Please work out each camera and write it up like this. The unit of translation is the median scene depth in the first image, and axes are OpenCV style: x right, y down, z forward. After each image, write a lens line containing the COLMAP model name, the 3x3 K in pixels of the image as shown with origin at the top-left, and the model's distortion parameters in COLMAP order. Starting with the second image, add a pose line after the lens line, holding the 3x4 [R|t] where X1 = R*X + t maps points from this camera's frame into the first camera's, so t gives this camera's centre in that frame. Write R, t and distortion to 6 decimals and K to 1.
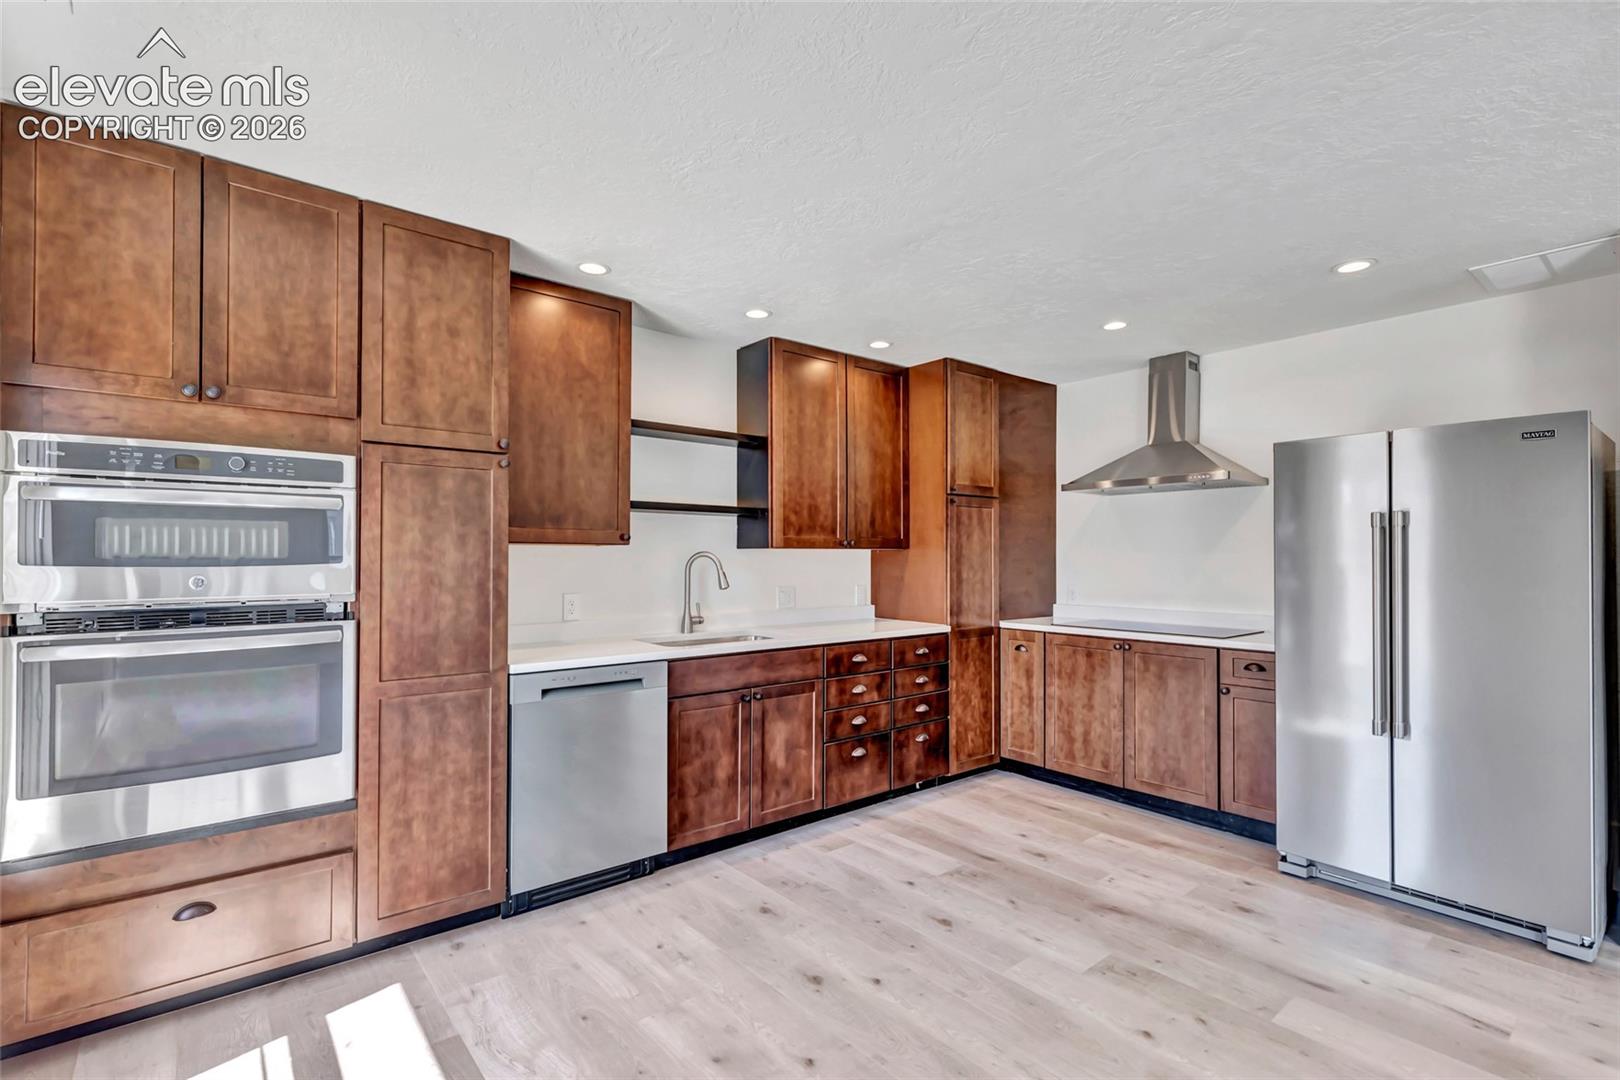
lens RADIAL K [[744.0, 0, 812.2], [0, 744.0, 550.3], [0, 0, 1]] dist [0.010233, -0.001968]
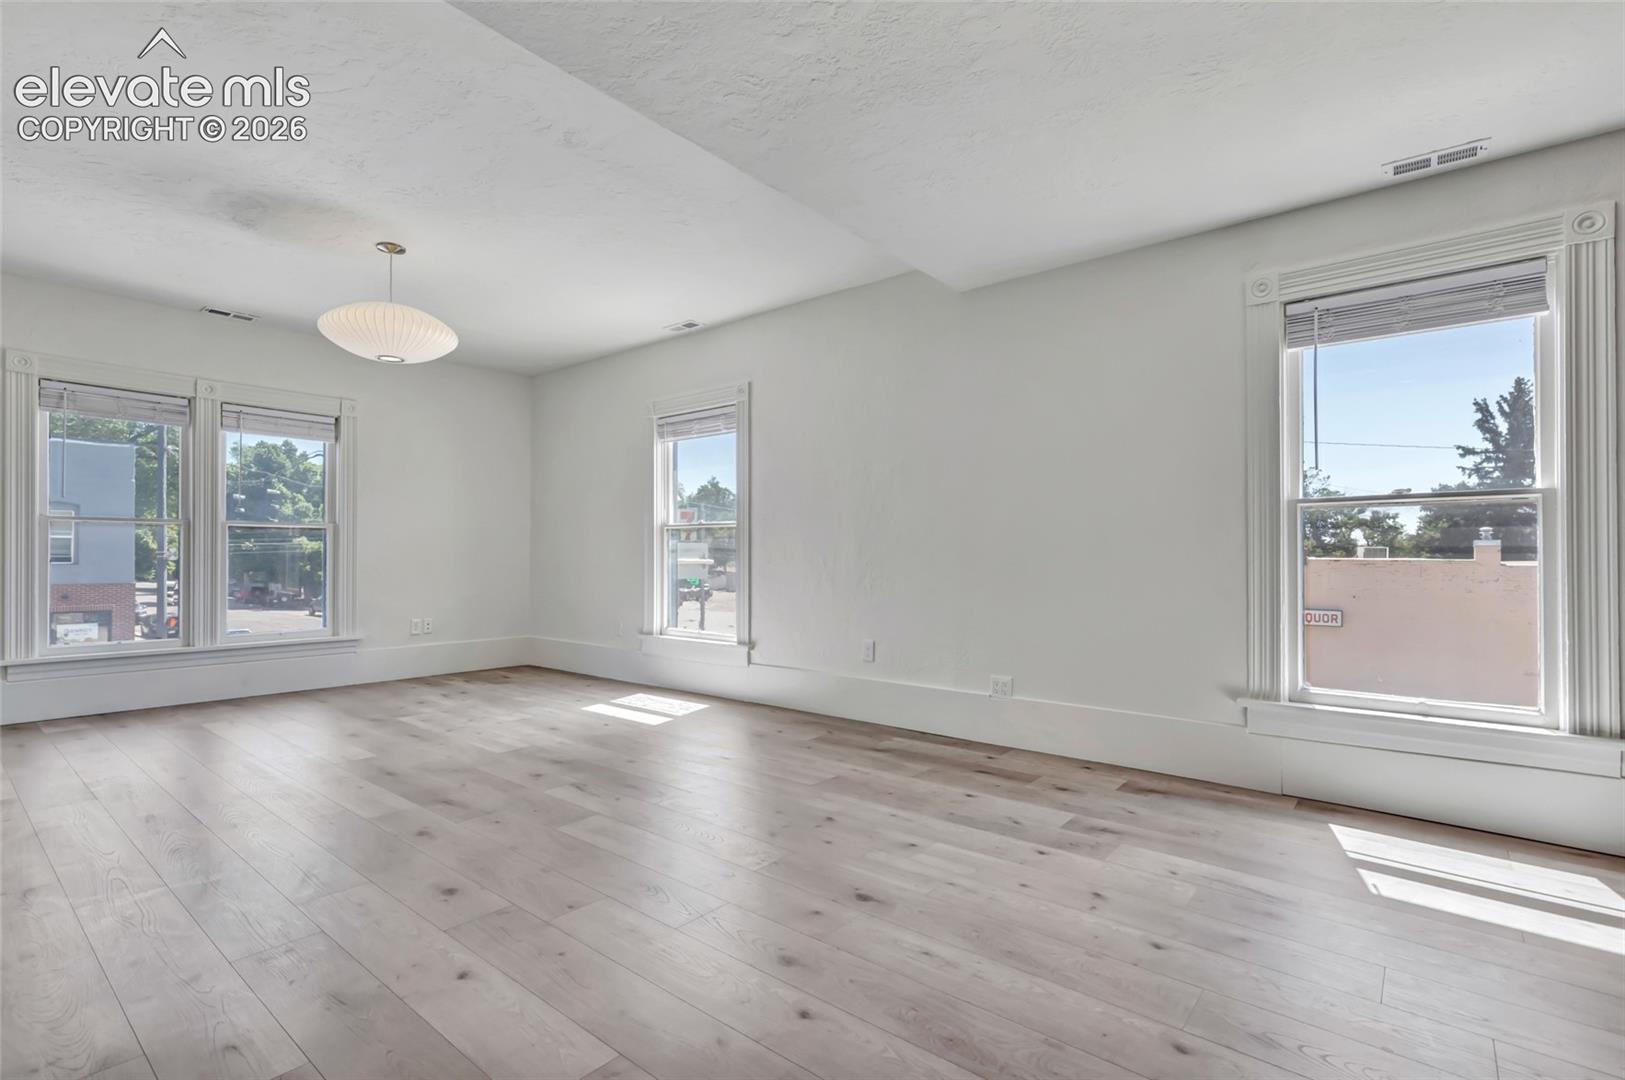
lens RADIAL K [[732.4, 0, 816.5], [0, 732.4, 554.4], [0, 0, 1]] dist [-0.002885, -0.000532]
pose [[-0.978778, -0.009256, -0.204713, 0.383003], [-0.005806, 0.999831, -0.017444, 0.112587], [0.204840, -0.015885, -0.978667, 1.128531]]
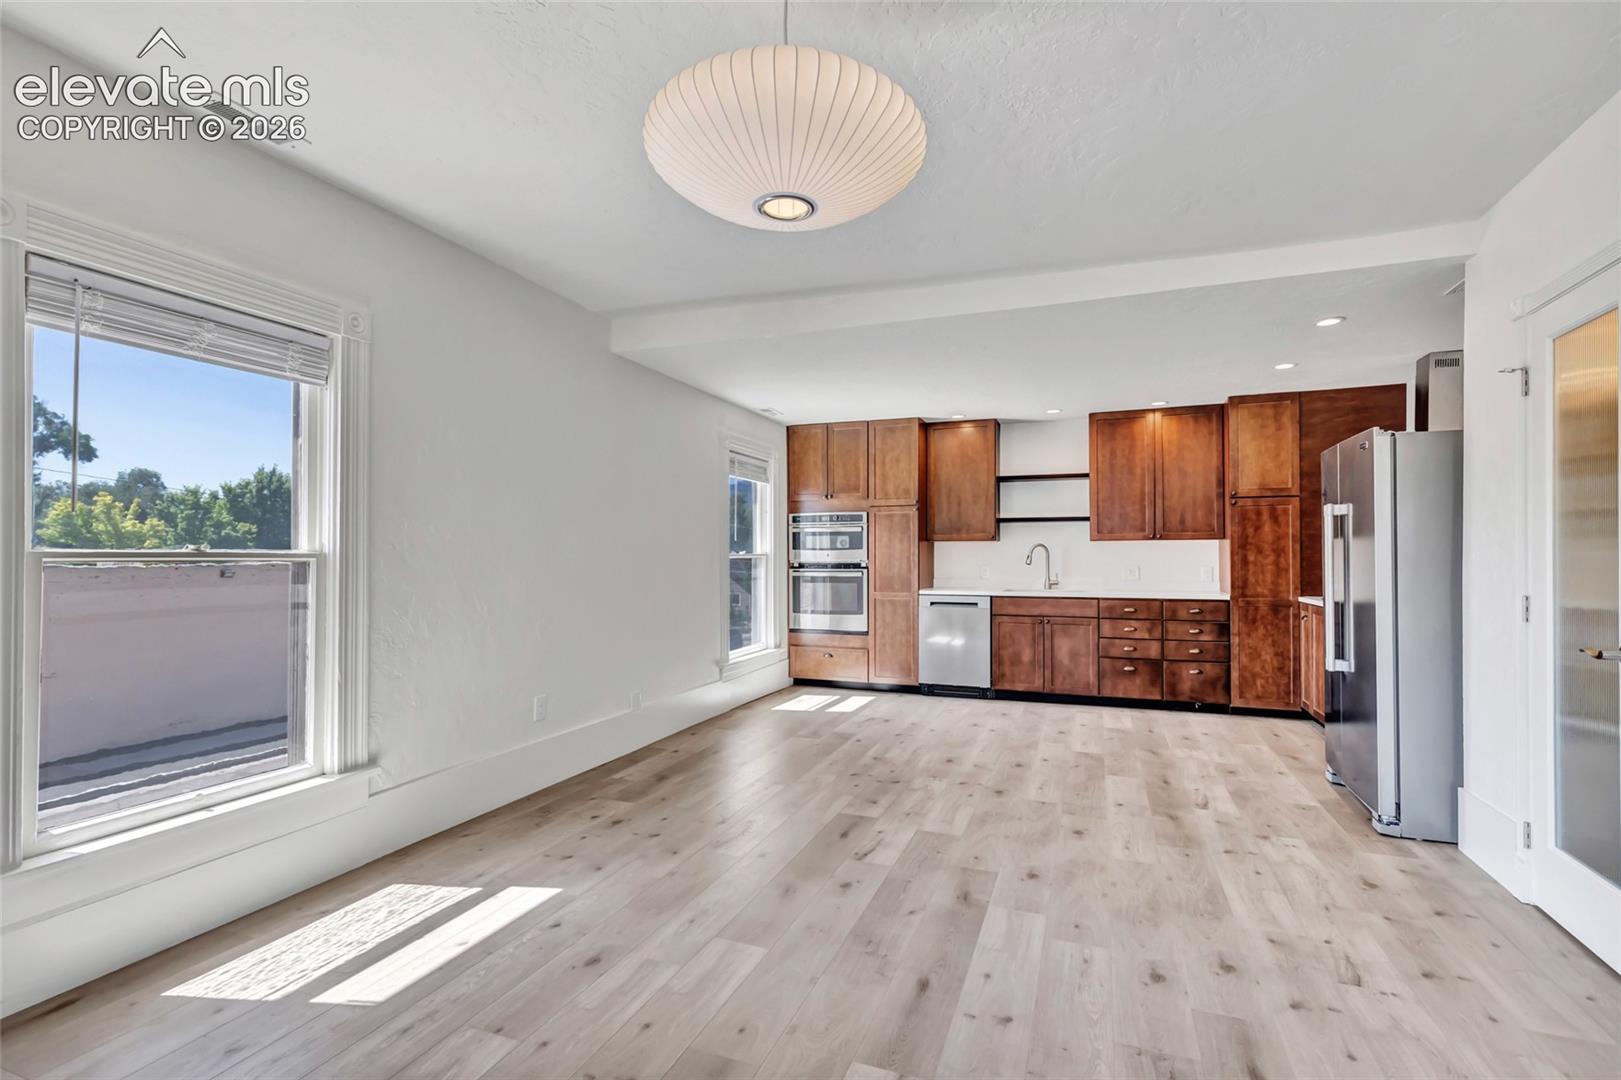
lens RADIAL K [[744.5, 0, 812.7], [0, 744.5, 550.3], [0, 0, 1]] dist [0.010233, -0.001968]
pose [[0.490251, -0.007683, -0.871547, 1.294886], [0.010471, 0.999941, -0.002925, 0.020037], [0.871518, -0.007692, 0.490303, -0.423315]]
